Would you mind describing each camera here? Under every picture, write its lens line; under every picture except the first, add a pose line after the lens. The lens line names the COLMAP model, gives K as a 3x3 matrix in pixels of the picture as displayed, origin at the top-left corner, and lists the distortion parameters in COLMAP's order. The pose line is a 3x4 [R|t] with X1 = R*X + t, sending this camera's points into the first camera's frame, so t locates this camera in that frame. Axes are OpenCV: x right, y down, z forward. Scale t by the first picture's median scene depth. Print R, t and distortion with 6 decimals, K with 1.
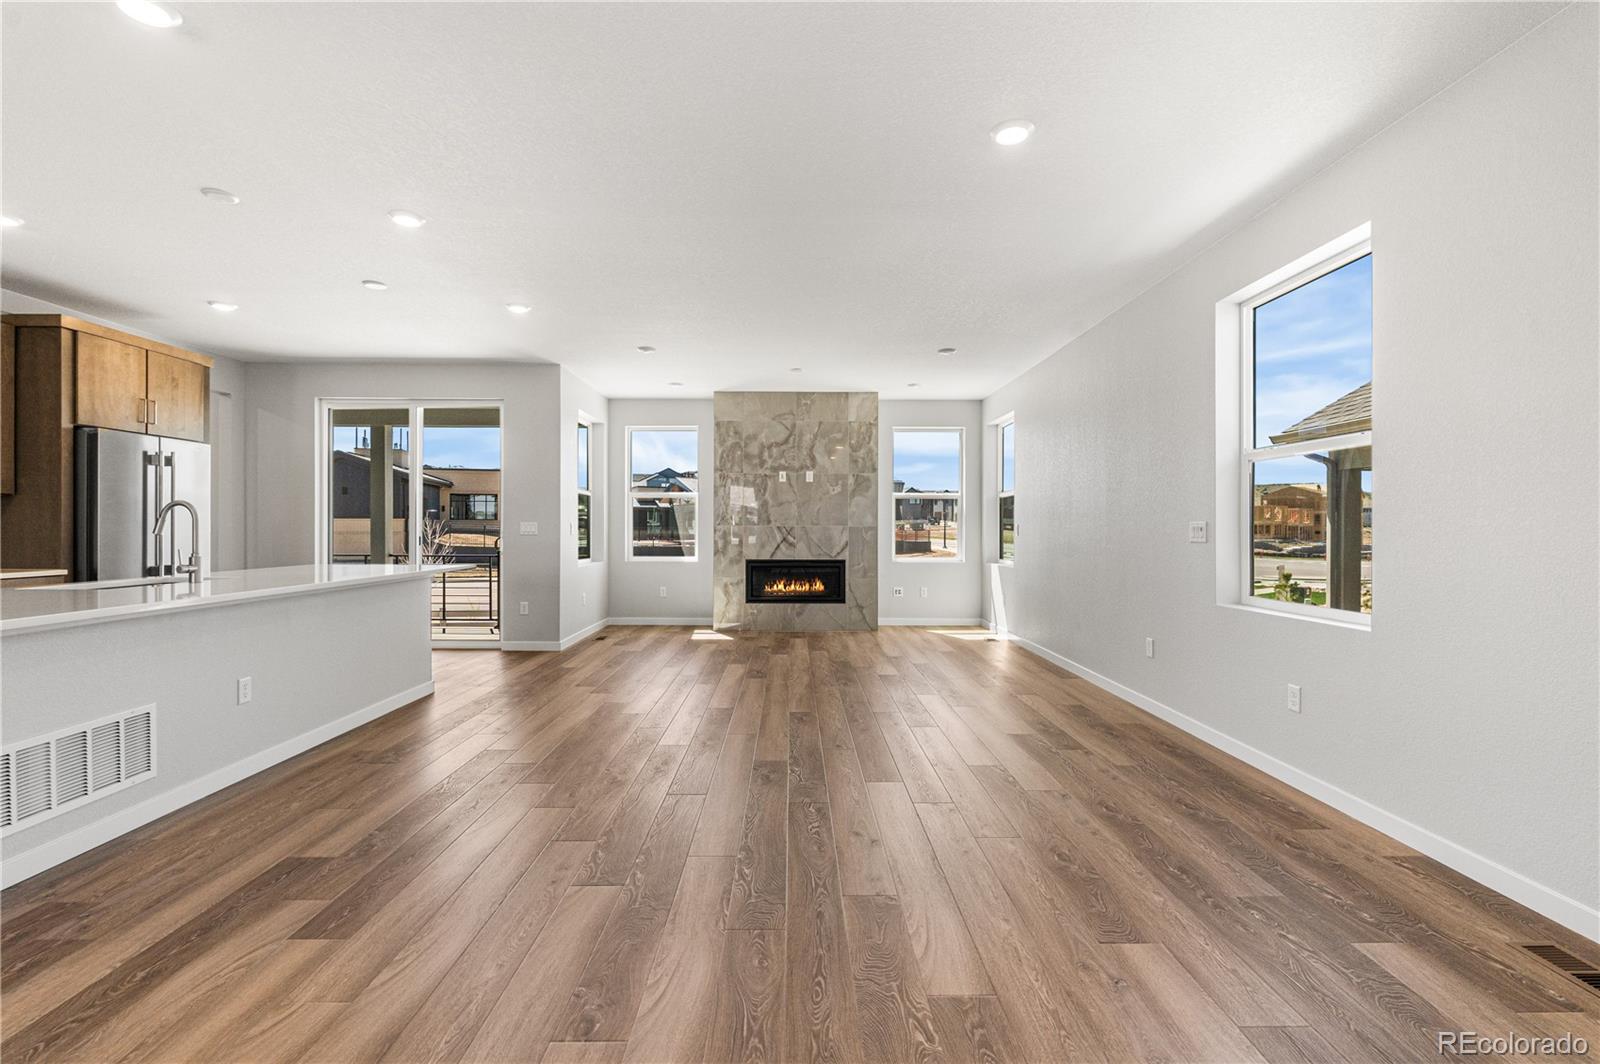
lens RADIAL K [[715.3, 0, 799.8], [0, 715.3, 529.8], [0, 0, 1]] dist [-0.004514, 0.000915]
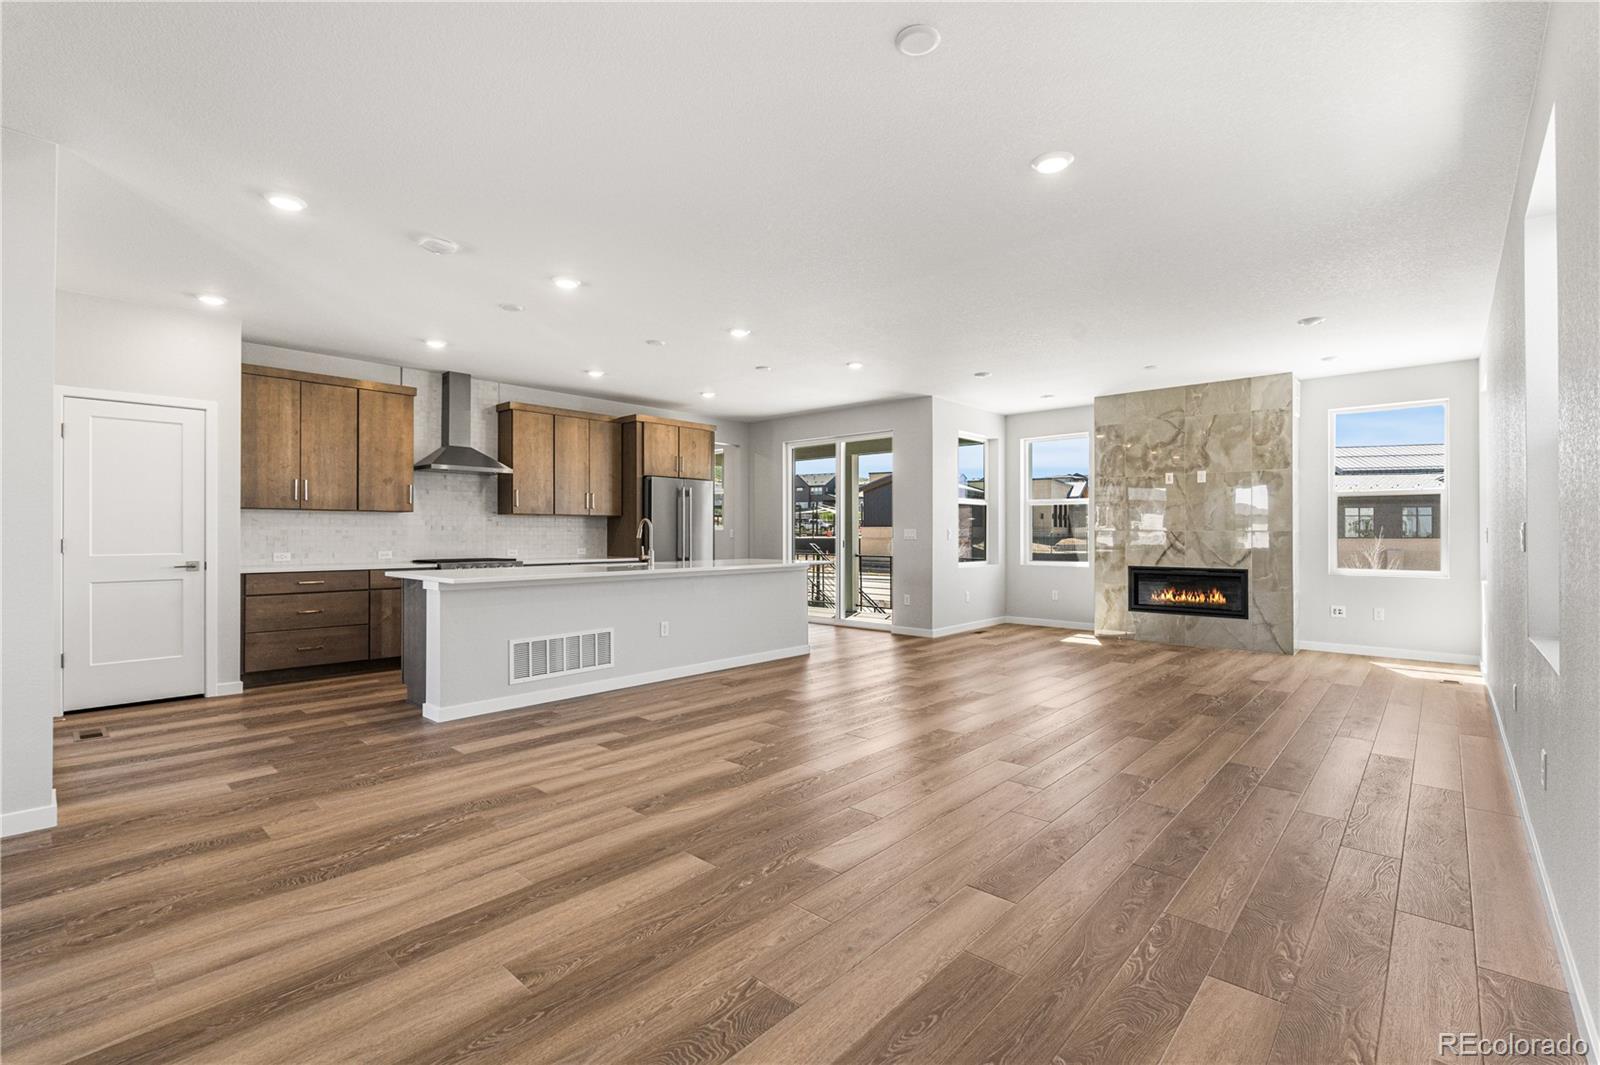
lens RADIAL K [[715.3, 0, 798.1], [0, 715.3, 532.6], [0, 0, 1]] dist [-0.004514, 0.000915]
pose [[0.729513, -0.003838, -0.683956, 0.387246], [0.000452, 0.999987, -0.005130, 0.001736], [0.683966, 0.003433, 0.729505, -0.019434]]
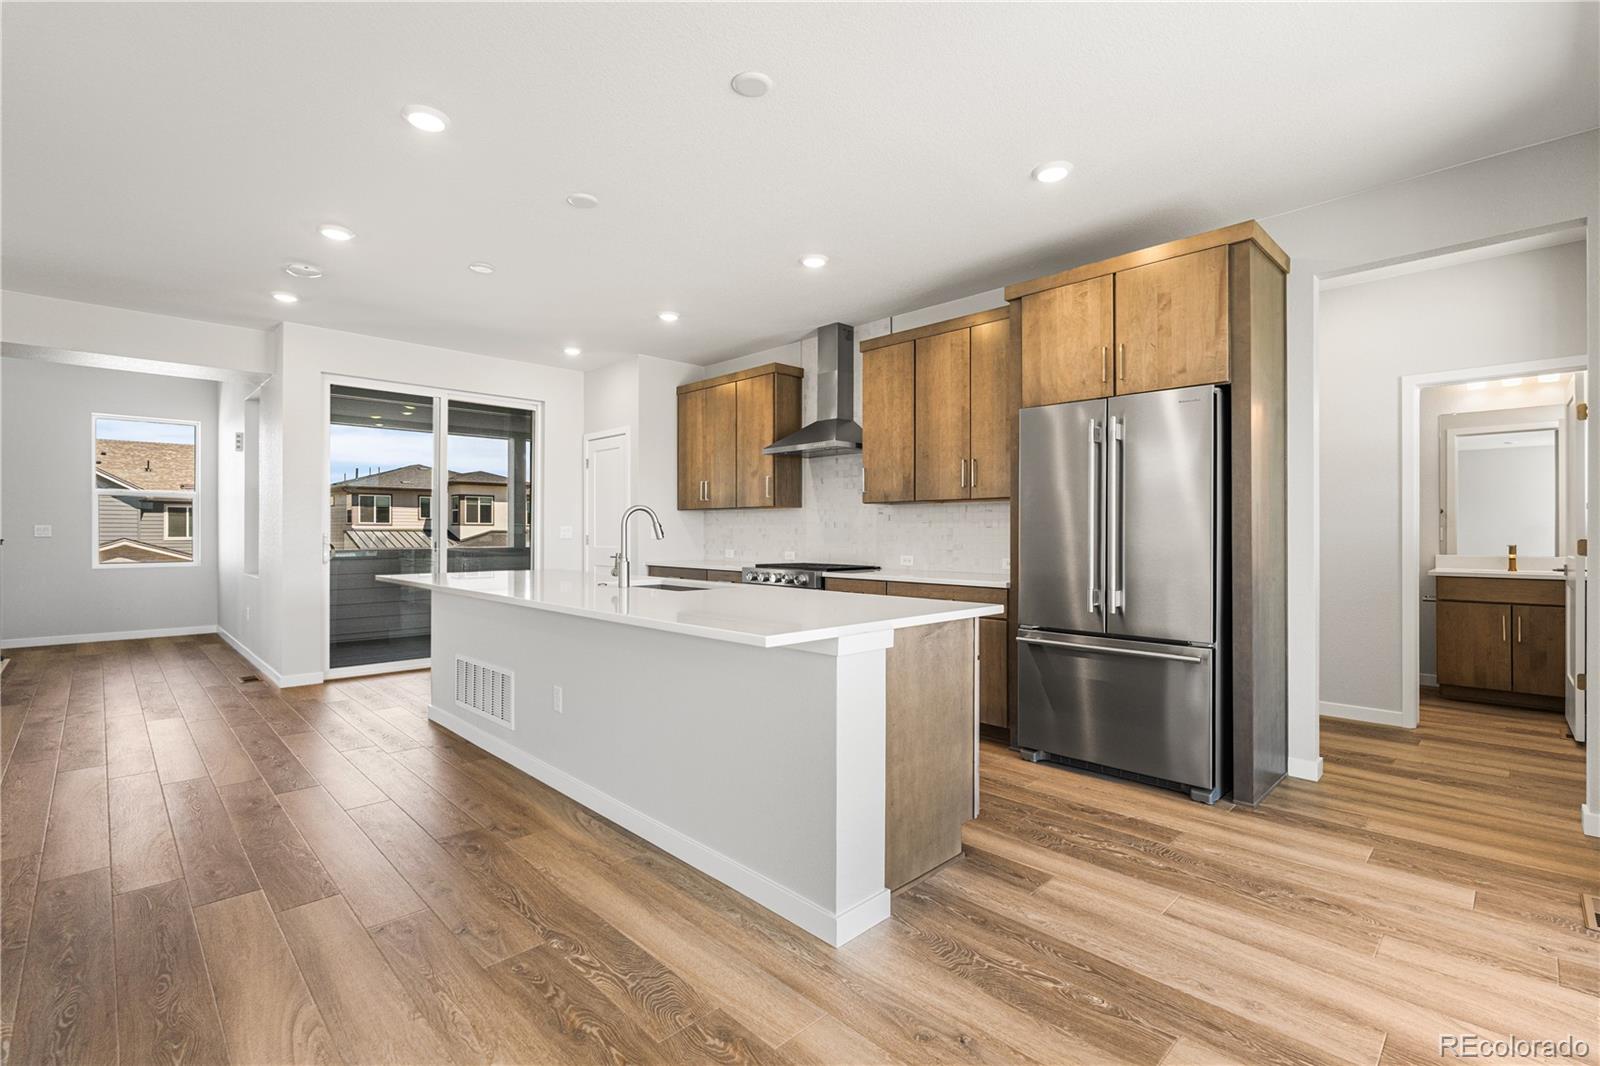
lens RADIAL K [[715.3, 0, 798.9], [0, 715.3, 548.8], [0, 0, 1]] dist [-0.004514, 0.000915]
pose [[-0.720404, 0.019575, -0.693278, -0.204795], [-0.000357, 0.999591, 0.028596, -0.008074], [0.693554, 0.020848, -0.720103, 1.188433]]
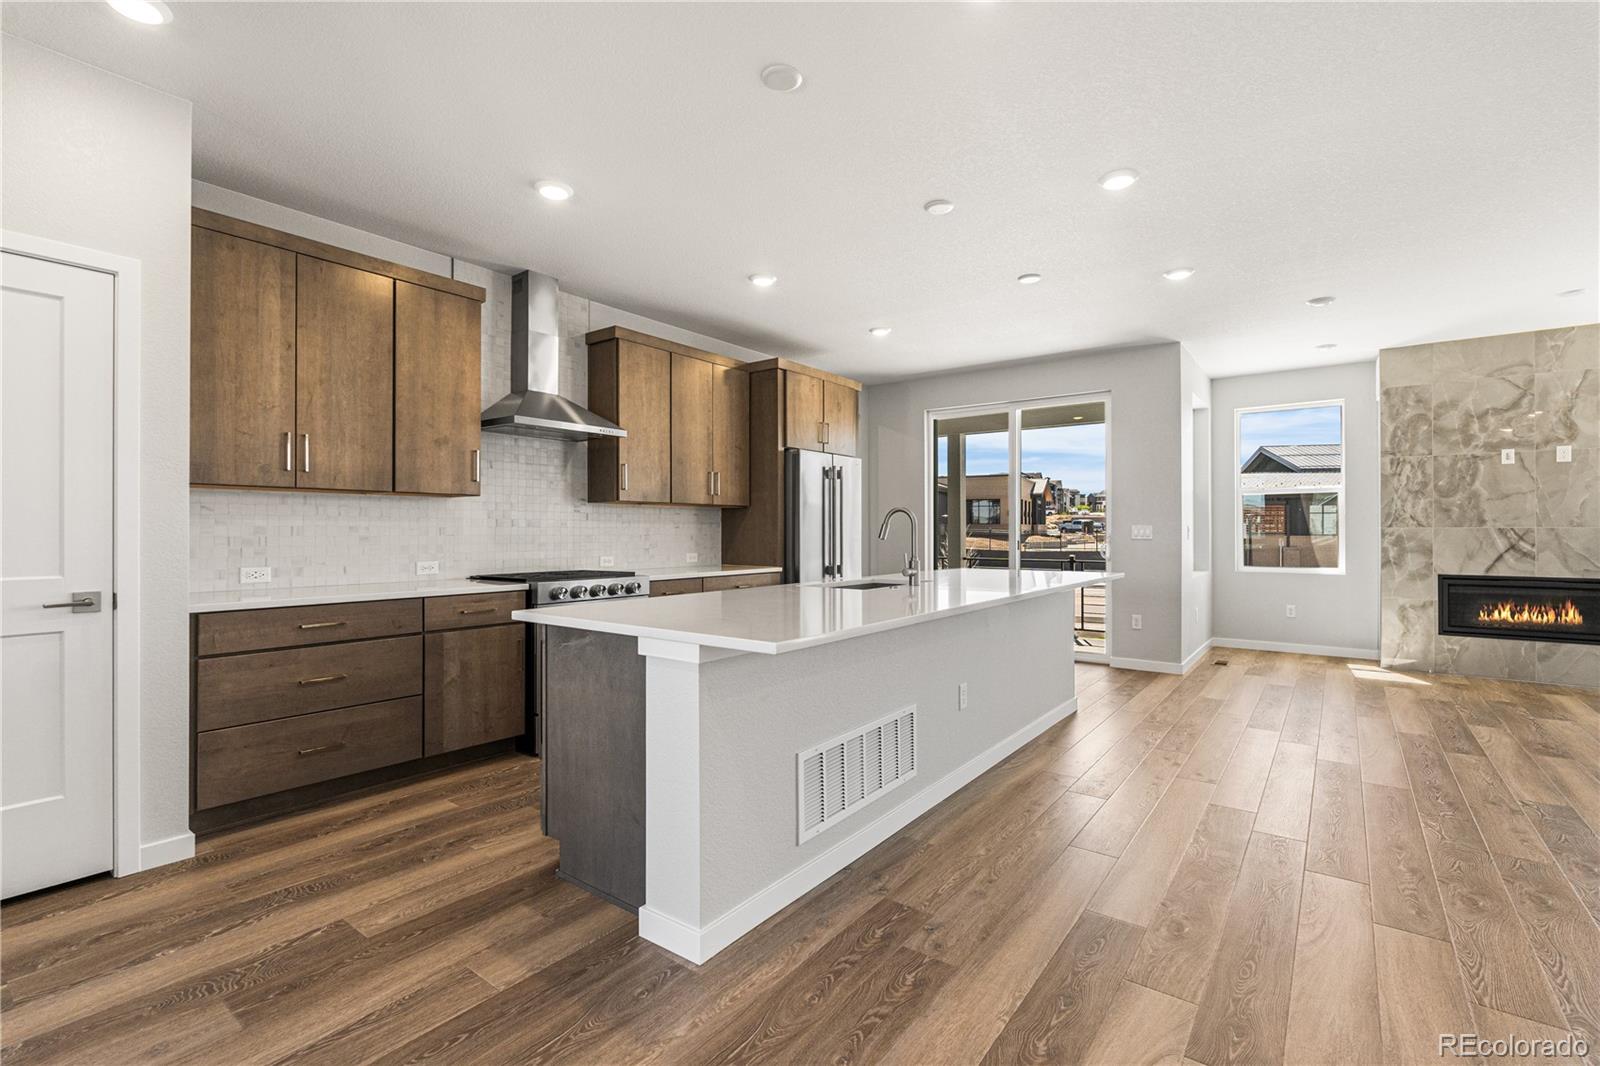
lens RADIAL K [[715.3, 0, 792.0], [0, 715.3, 528.5], [0, 0, 1]] dist [-0.004514, 0.000915]
pose [[0.787453, -0.005848, -0.616347, -0.216218], [0.001832, 0.999973, -0.007147, -0.001211], [0.616372, 0.004499, 0.787442, 0.041992]]
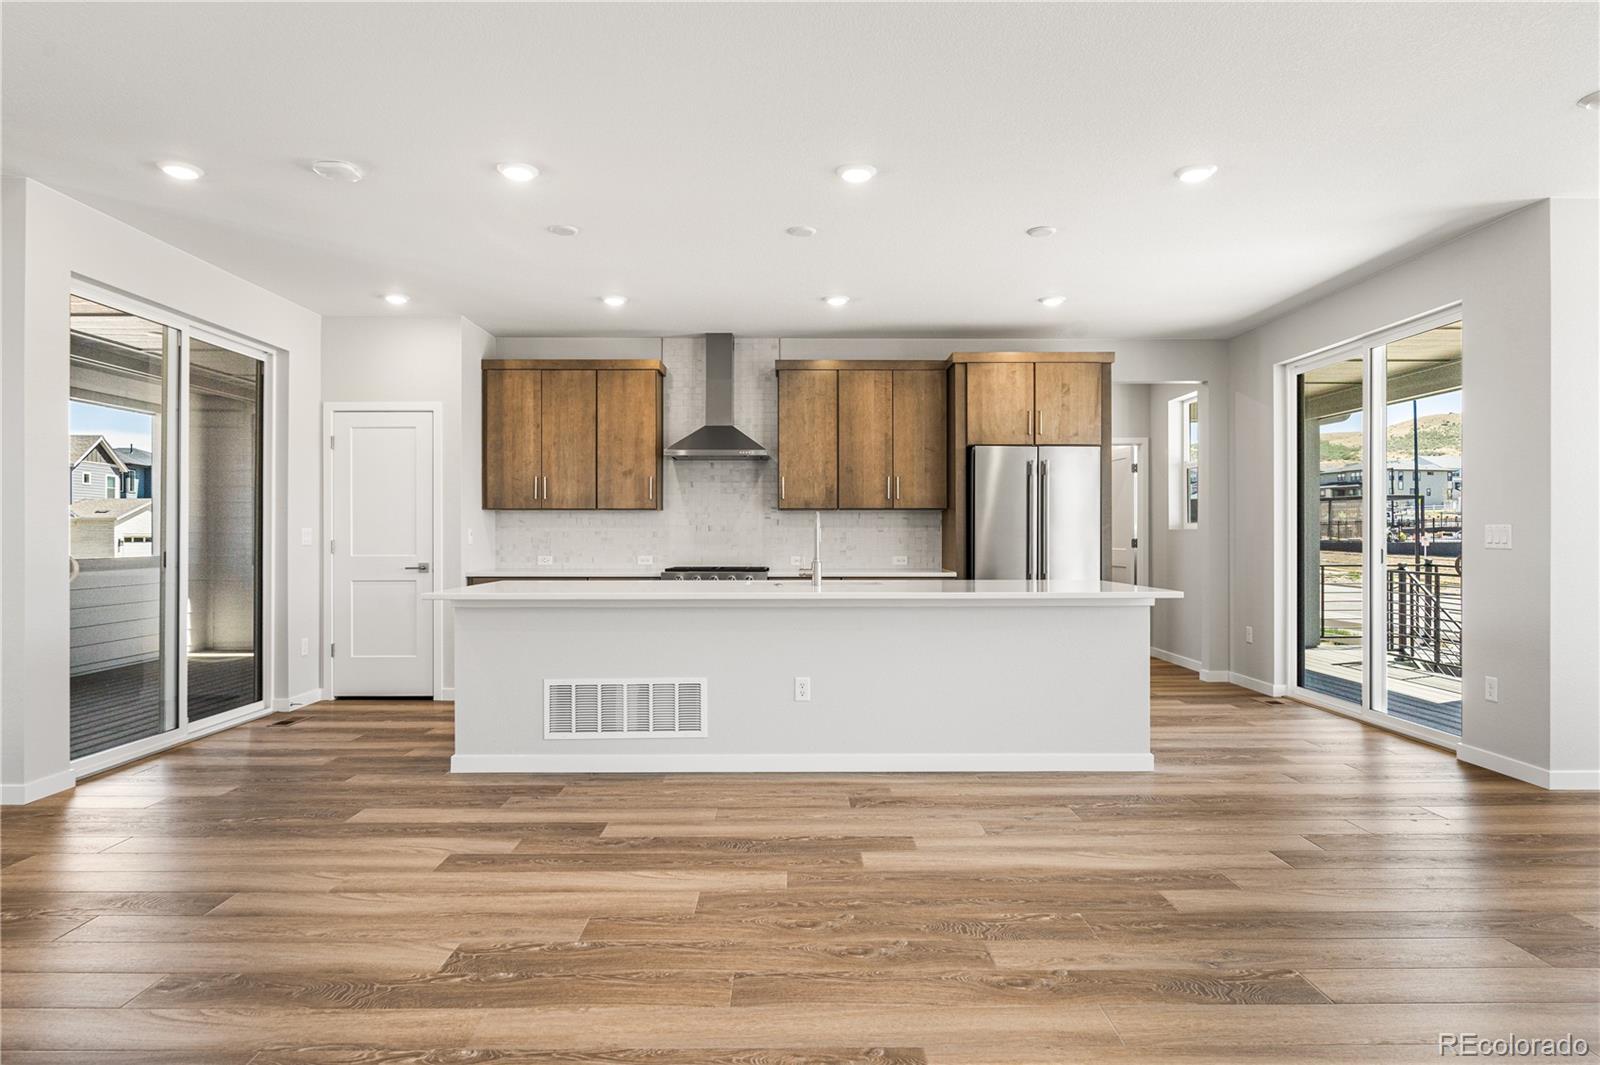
lens RADIAL K [[888.7, 0, 795.5], [0, 888.7, 526.4], [0, 0, 1]] dist [-0.002386, 0.000648]
pose [[-0.008779, -0.014845, -0.999851, 0.333964], [-0.001995, 0.999888, -0.014828, 0.002447], [0.999959, 0.001864, -0.008808, 0.617418]]
